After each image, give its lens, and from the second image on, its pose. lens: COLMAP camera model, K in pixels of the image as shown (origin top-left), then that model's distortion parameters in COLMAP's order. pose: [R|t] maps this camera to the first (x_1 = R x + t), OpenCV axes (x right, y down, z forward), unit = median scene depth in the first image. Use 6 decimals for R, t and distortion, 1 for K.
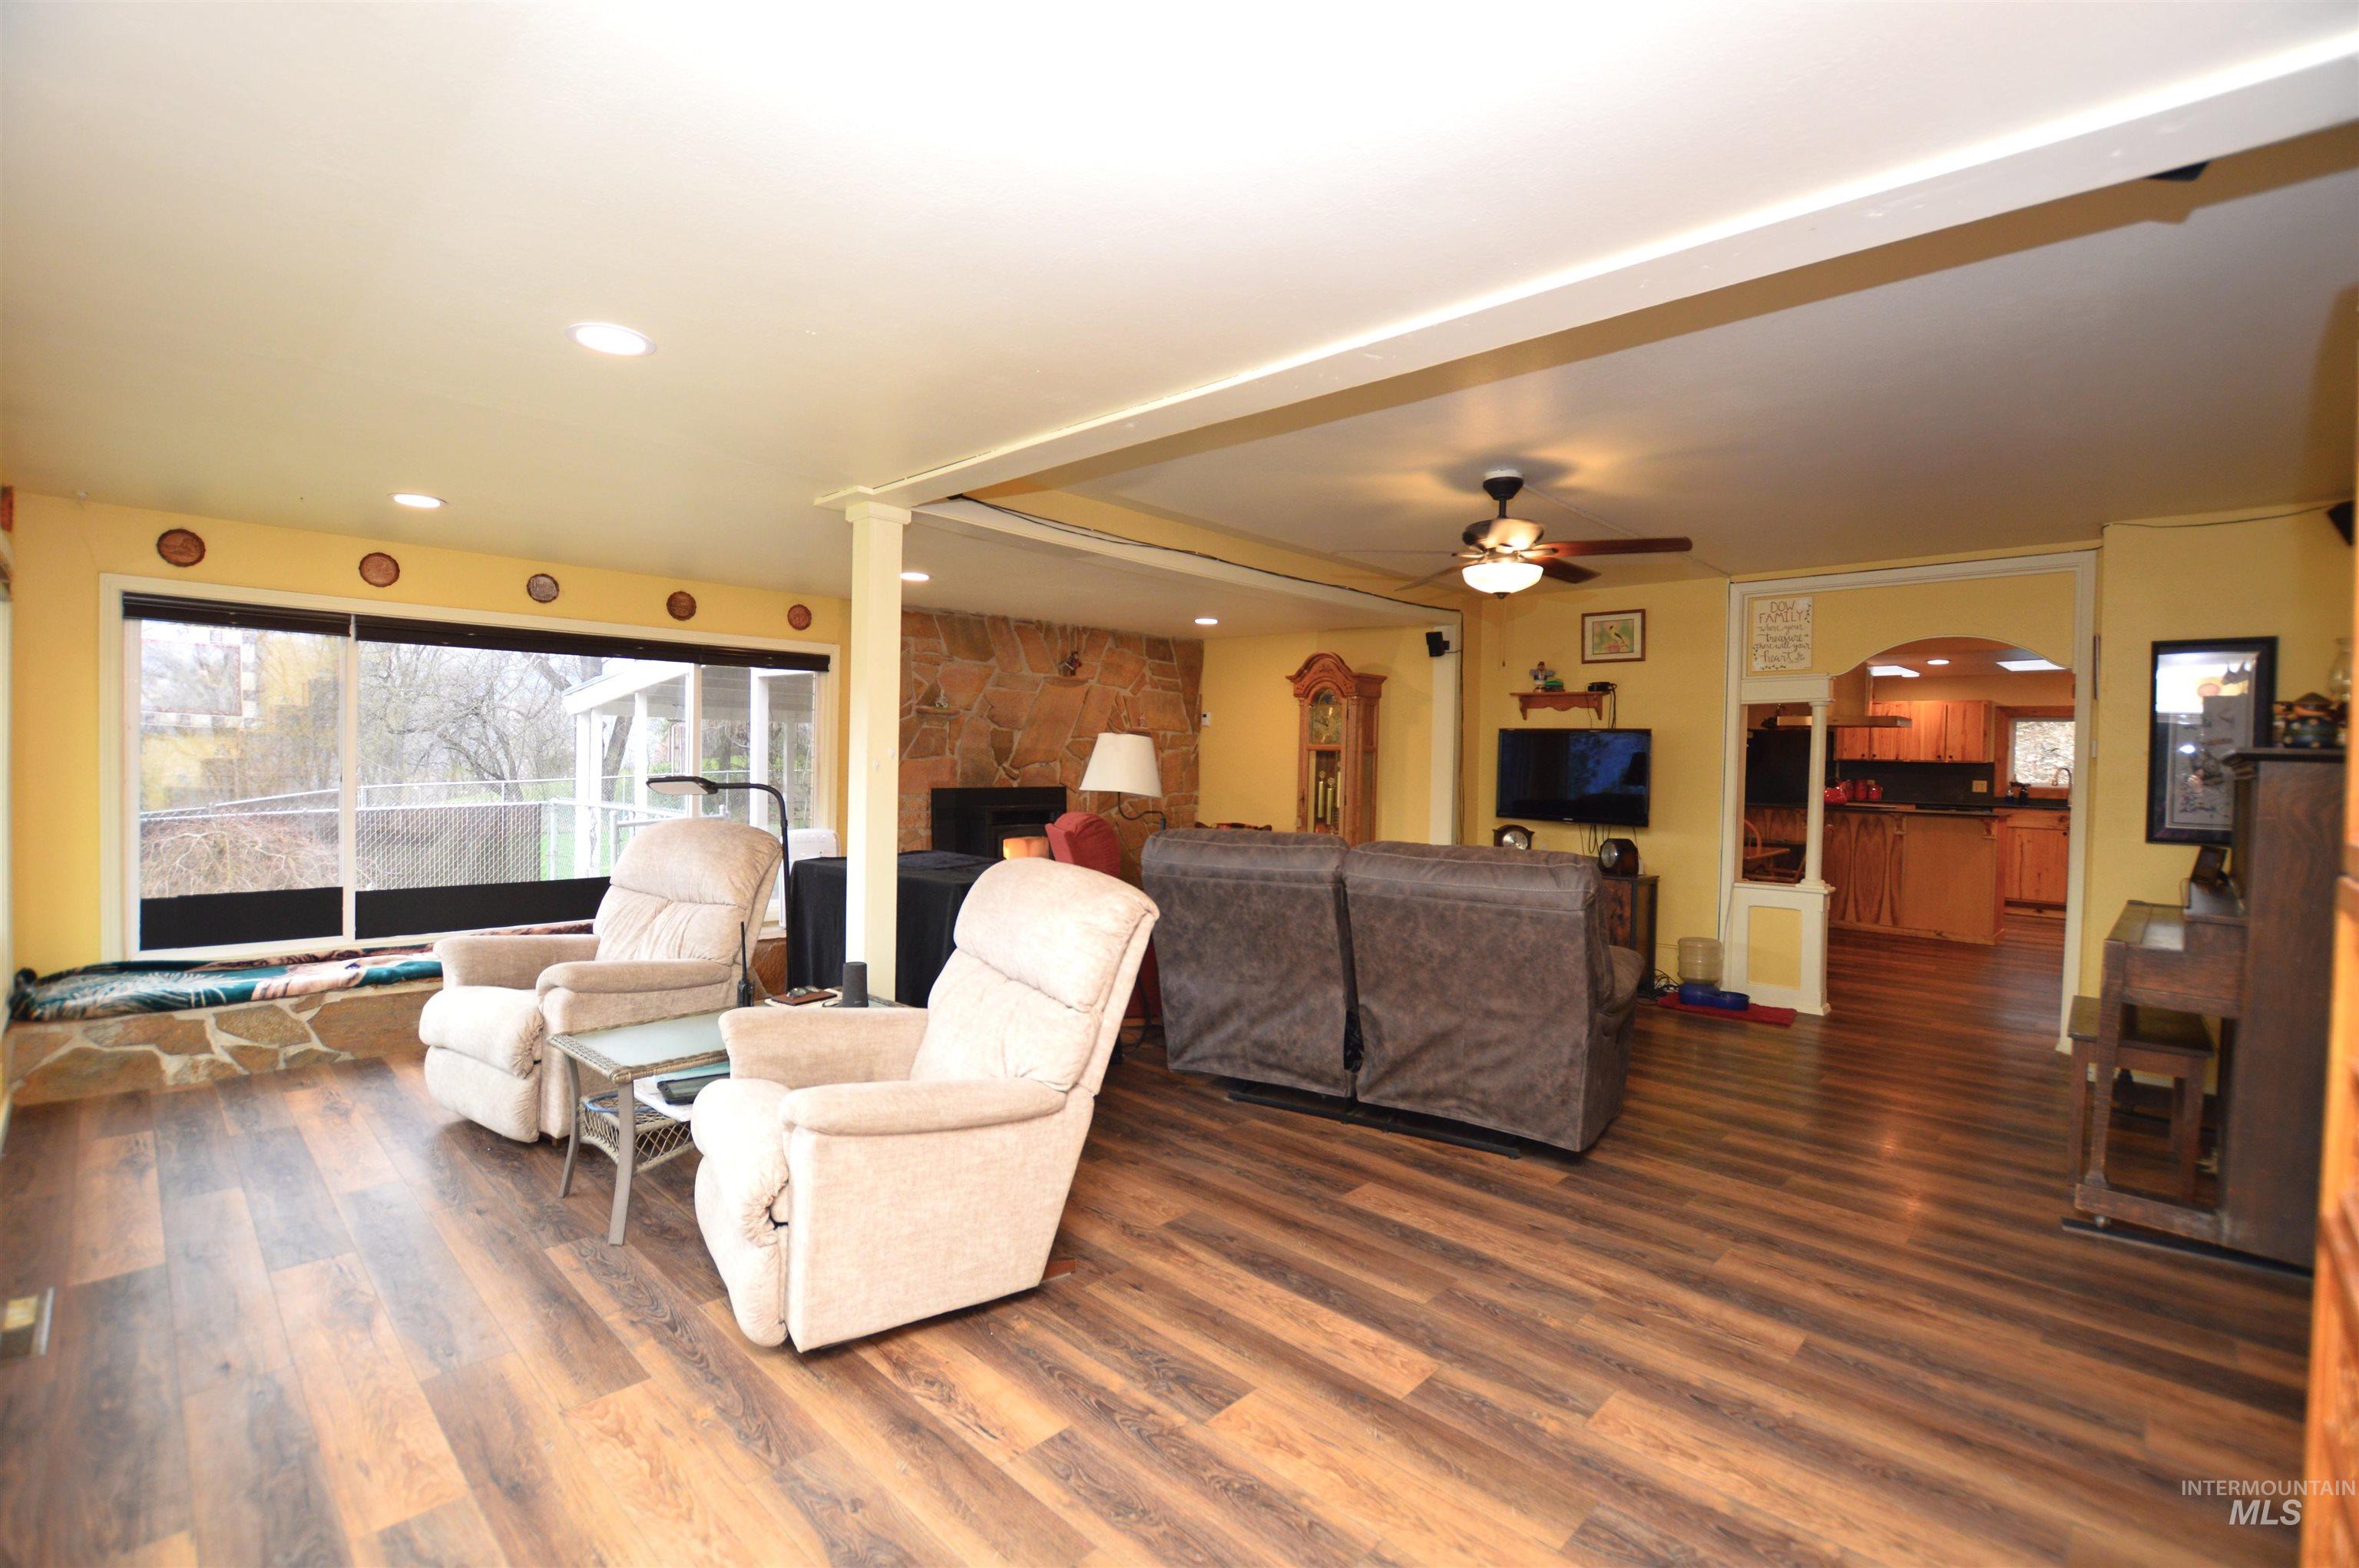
lens RADIAL K [[1051.1, 0, 1184.1], [0, 1051.1, 778.5], [0, 0, 1]] dist [-0.030030, 0.001648]
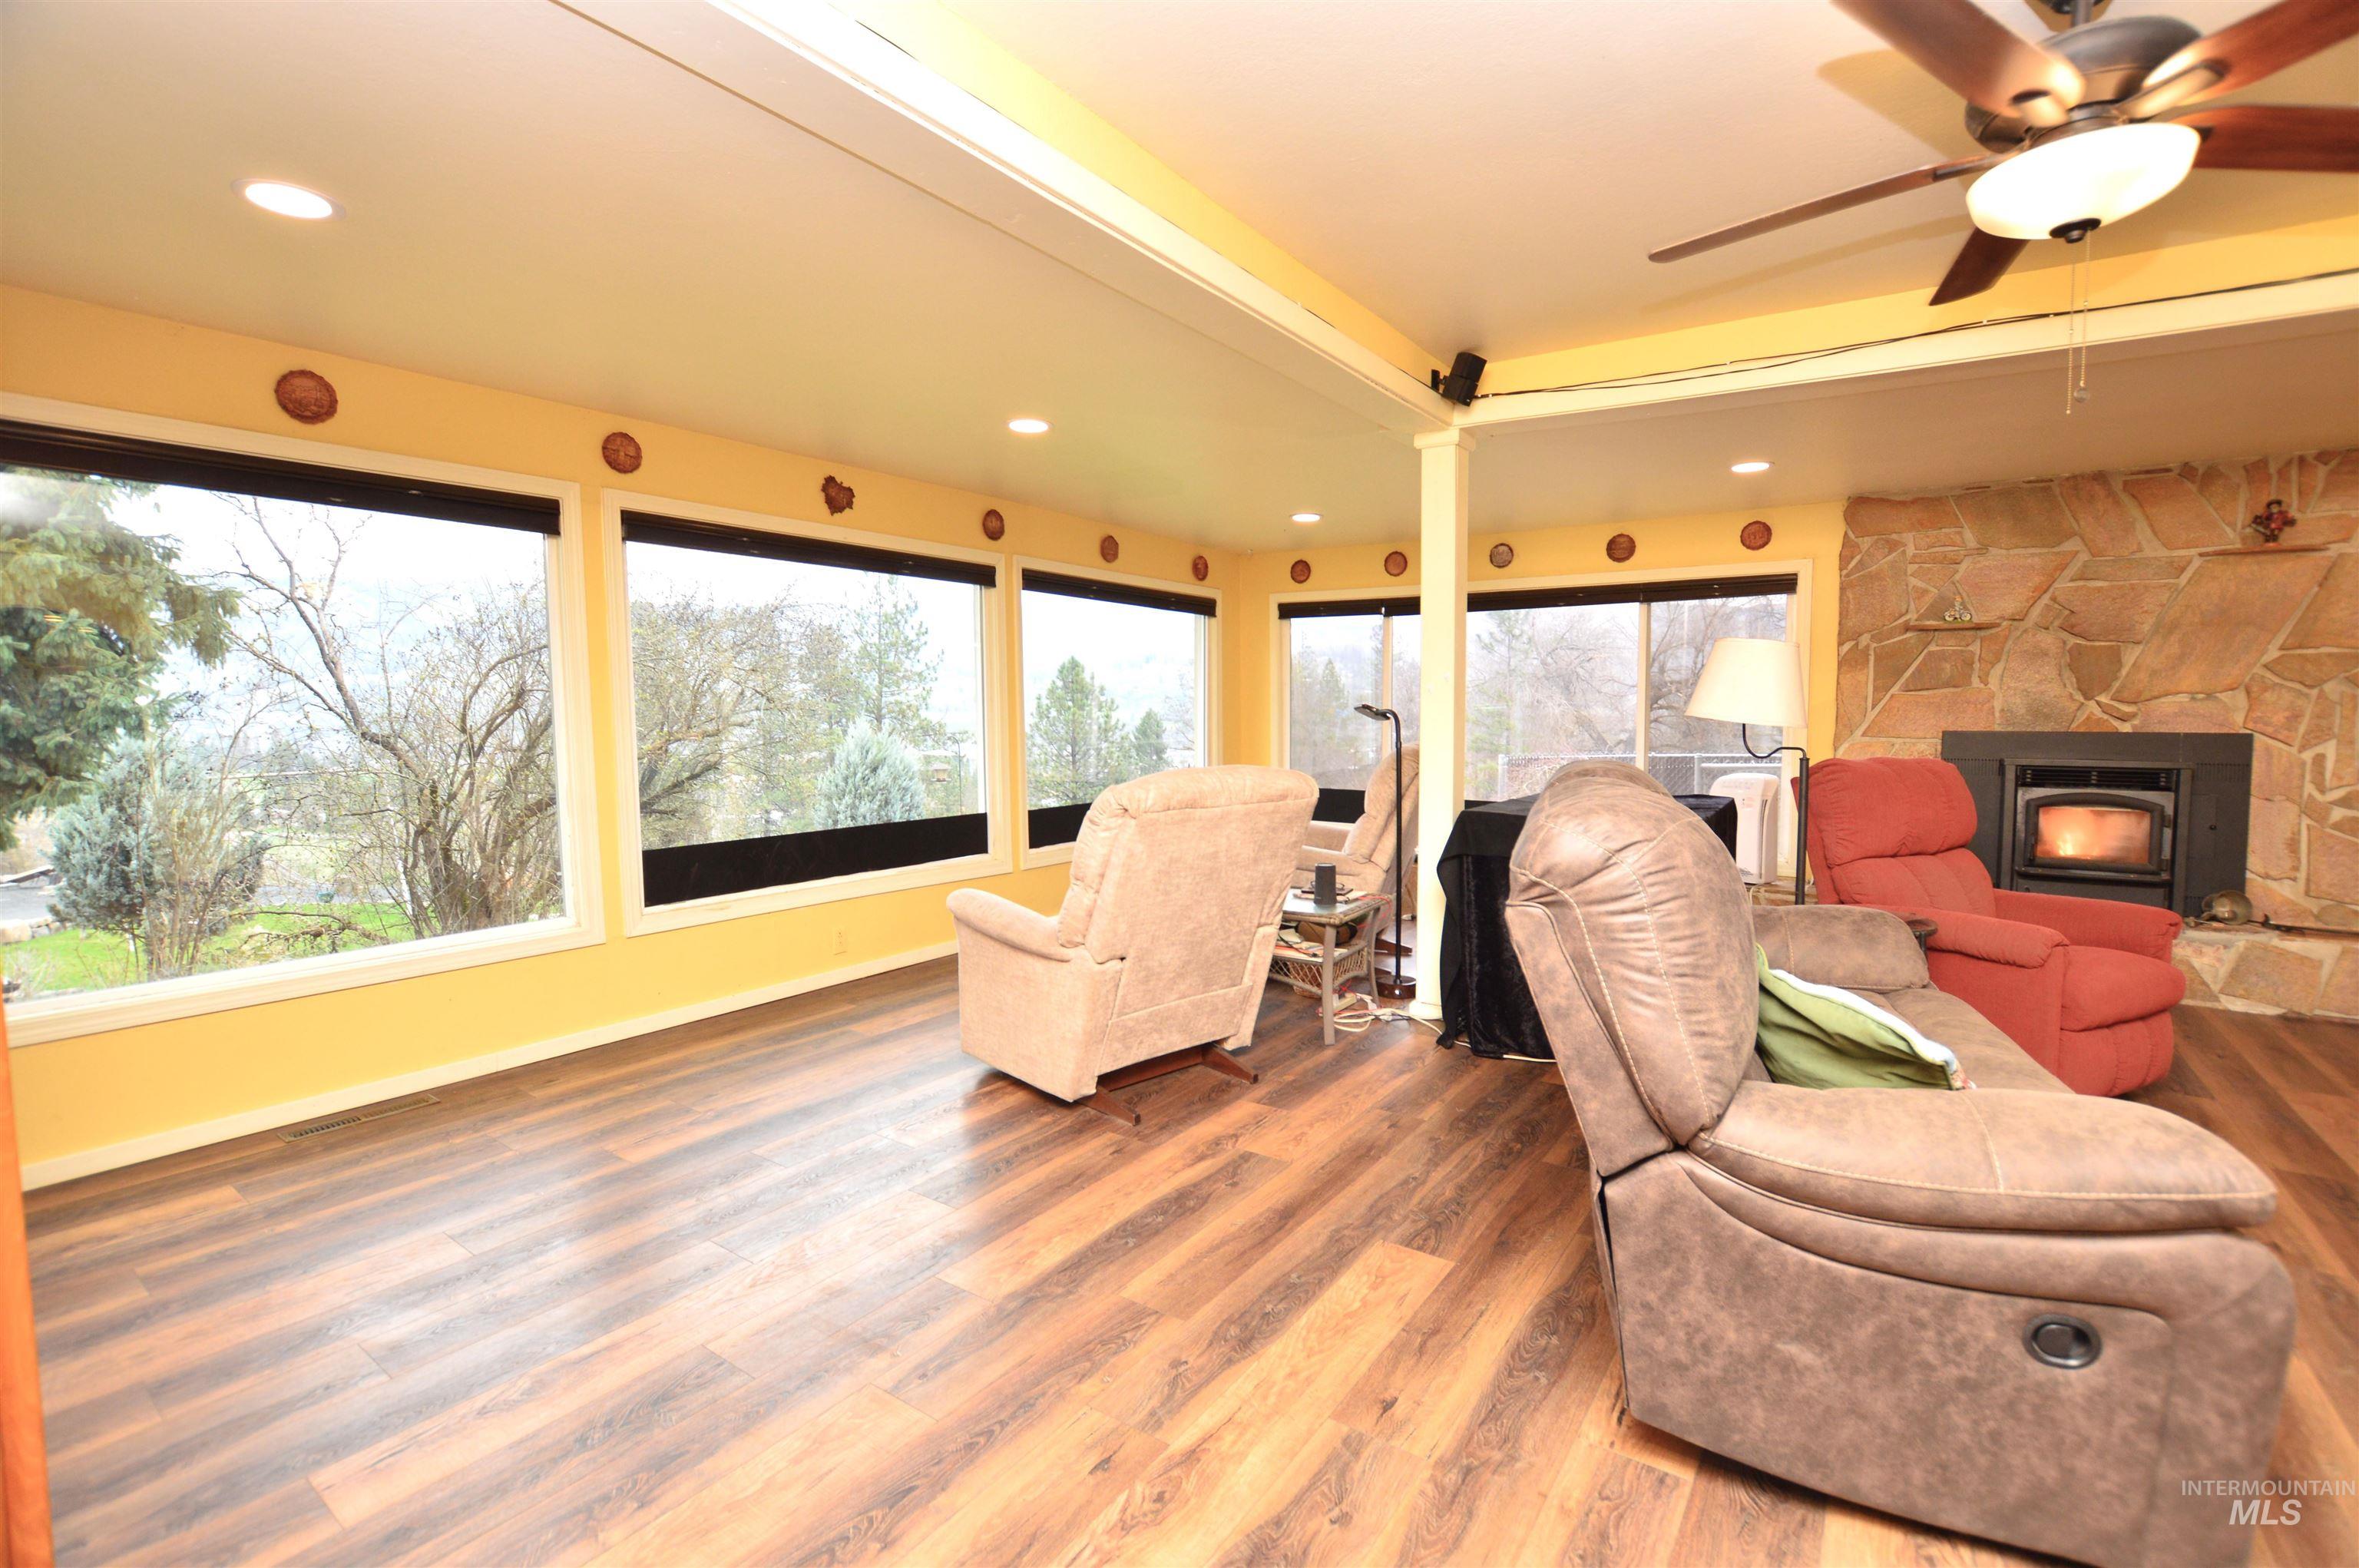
lens RADIAL K [[1051.1, 0, 1184.1], [0, 1051.1, 778.5], [0, 0, 1]] dist [-0.030030, 0.001648]
pose [[0.151431, 0.045958, -0.987399, 0.681887], [-0.016407, 0.998898, 0.043977, 0.033164], [0.988332, 0.009541, 0.152018, 0.597881]]
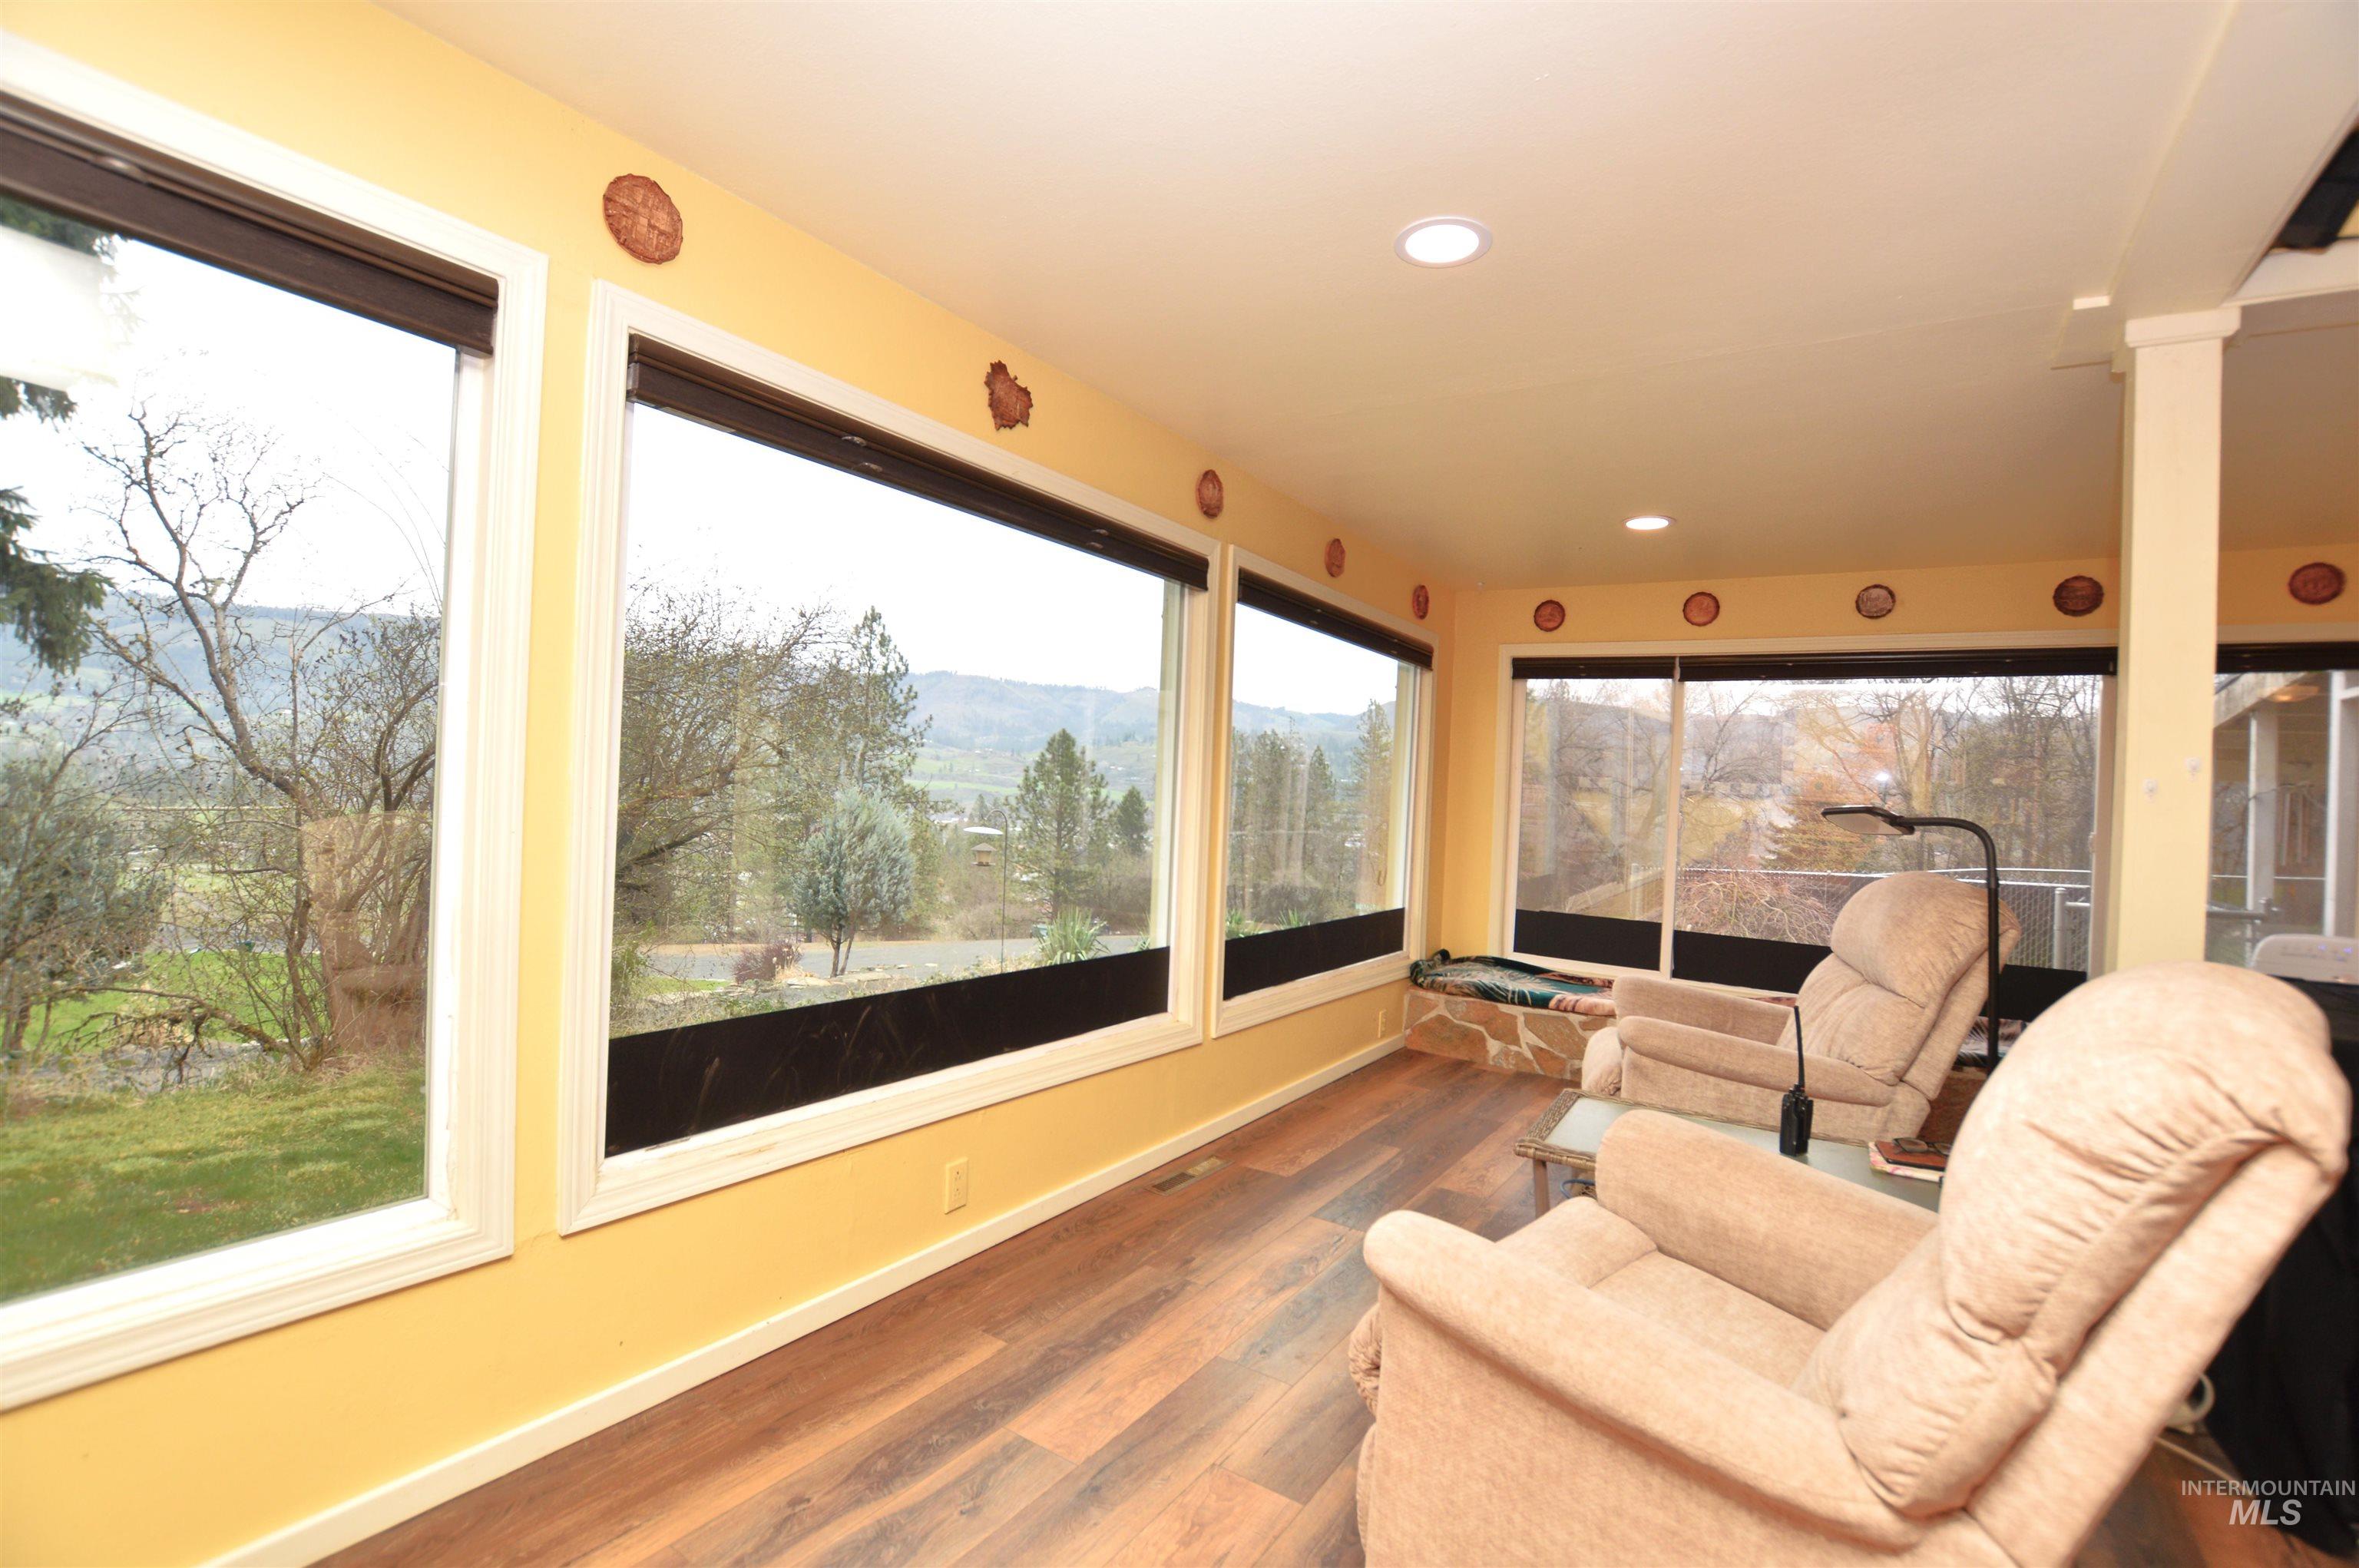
lens RADIAL K [[1051.1, 0, 1184.1], [0, 1051.1, 778.5], [0, 0, 1]] dist [-0.030030, 0.001648]
pose [[0.175181, -0.020847, -0.984316, 0.143494], [-0.066771, 0.997222, -0.033003, 0.032925], [0.982270, 0.071505, 0.173302, 0.406434]]
